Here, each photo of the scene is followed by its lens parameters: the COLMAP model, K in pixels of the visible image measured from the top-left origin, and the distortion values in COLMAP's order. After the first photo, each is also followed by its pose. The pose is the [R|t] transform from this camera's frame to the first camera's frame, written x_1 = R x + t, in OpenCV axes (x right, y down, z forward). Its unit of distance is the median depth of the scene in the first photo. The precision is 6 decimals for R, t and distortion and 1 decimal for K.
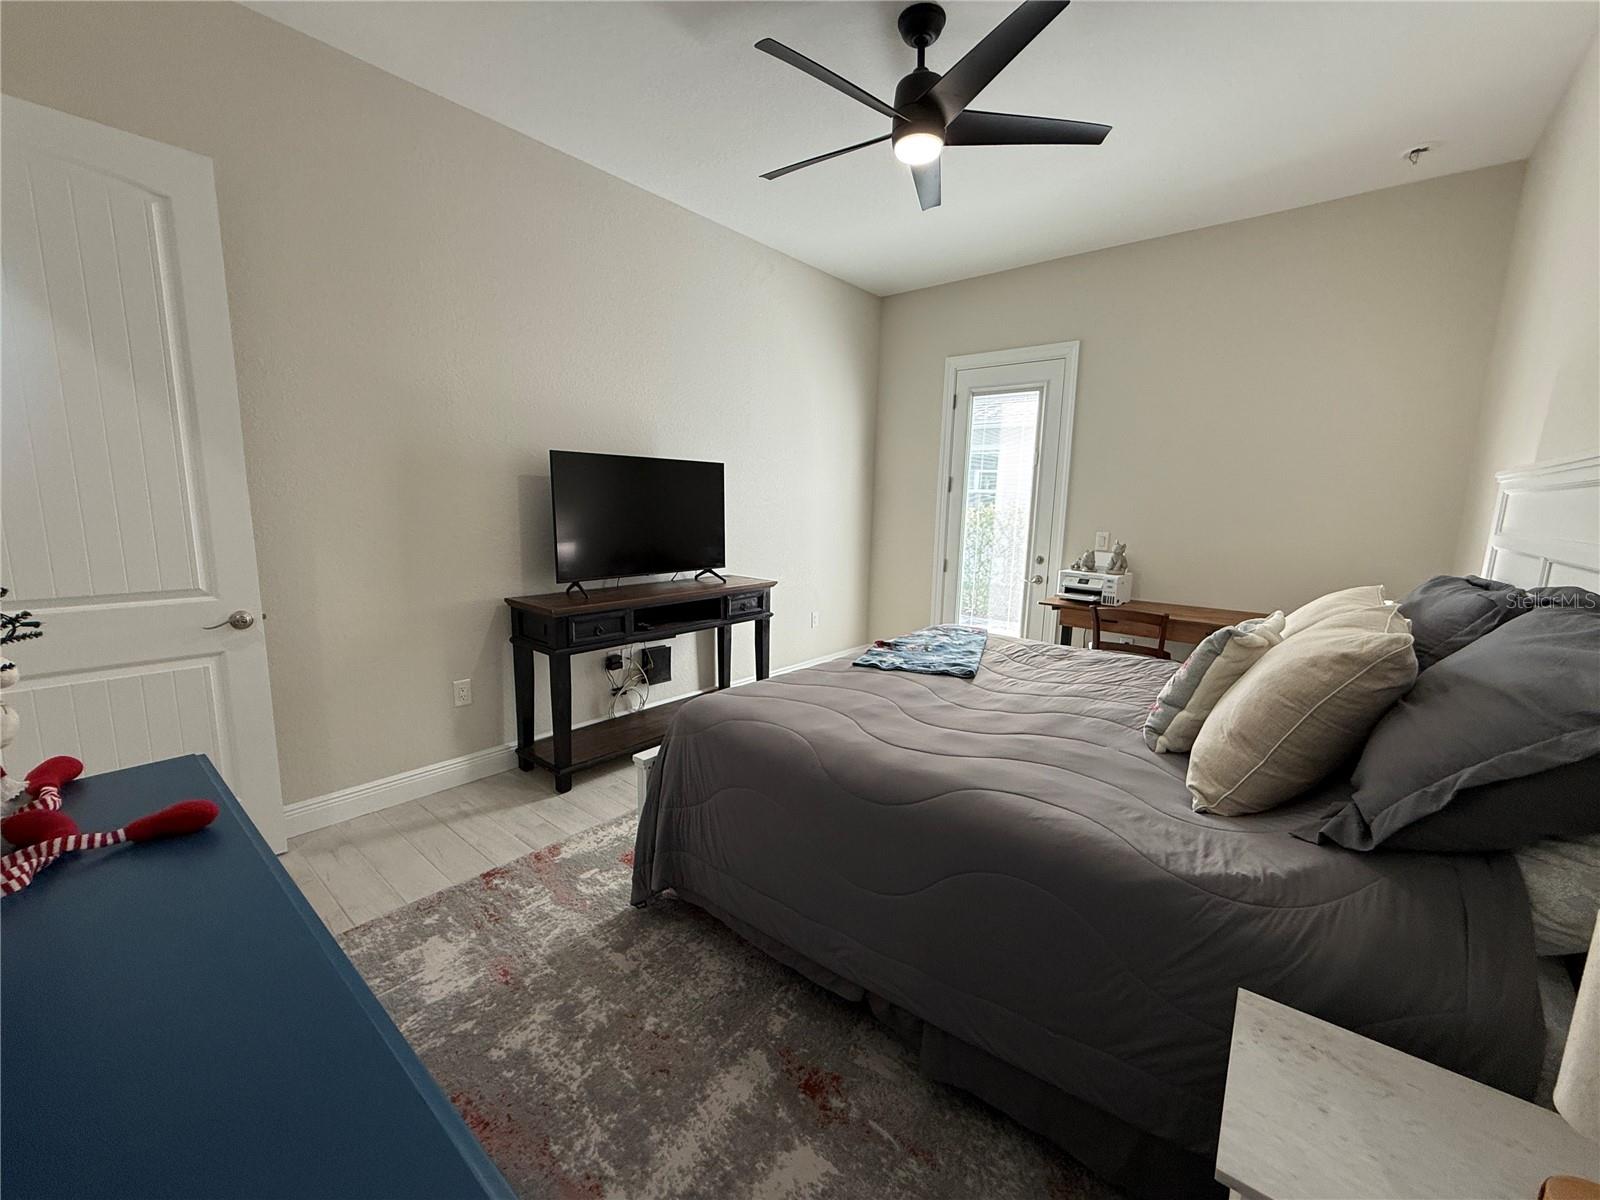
lens RADIAL K [[637.0, 0, 799.0], [0, 637.0, 599.4], [0, 0, 1]] dist [0.000763, -0.000105]
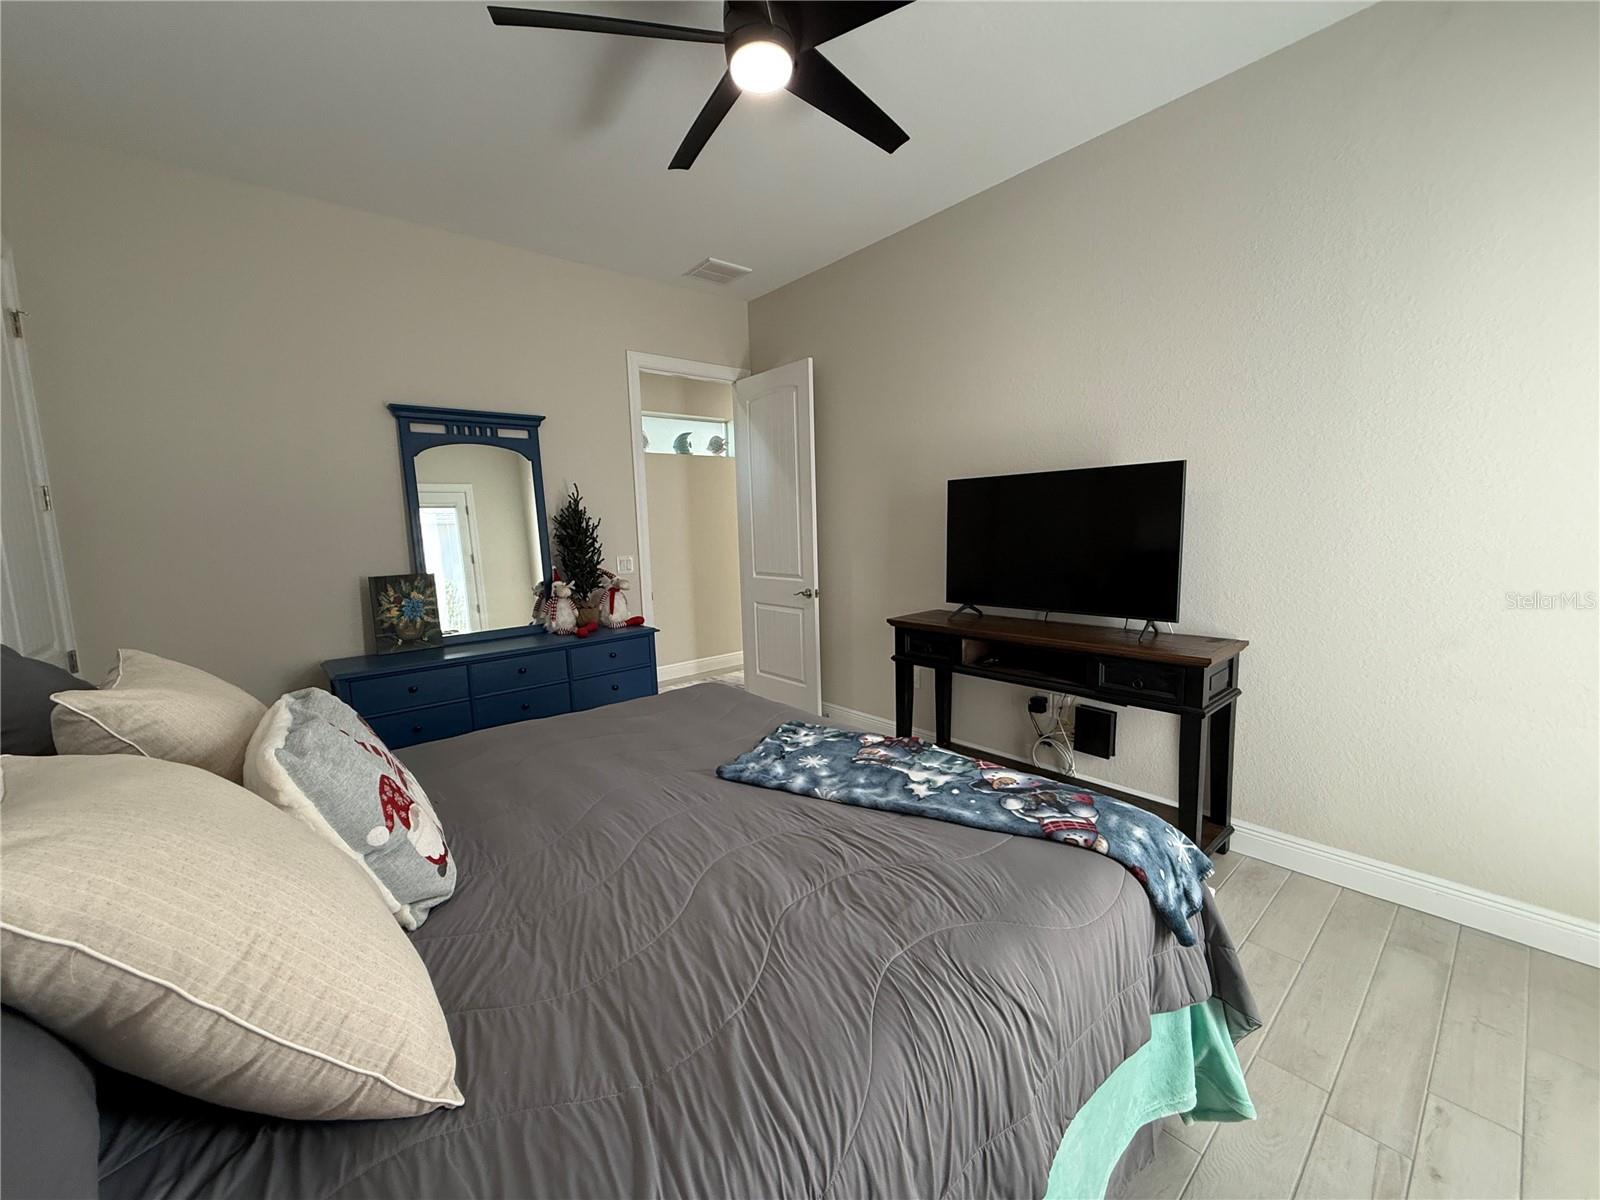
lens RADIAL K [[637.0, 0, 799.0], [0, 637.0, 599.4], [0, 0, 1]] dist [0.000763, -0.000105]
pose [[-0.169452, 0.099752, -0.980477, 0.682032], [-0.129803, 0.983939, 0.122538, -0.122414], [0.976953, 0.148033, -0.153783, 0.868908]]
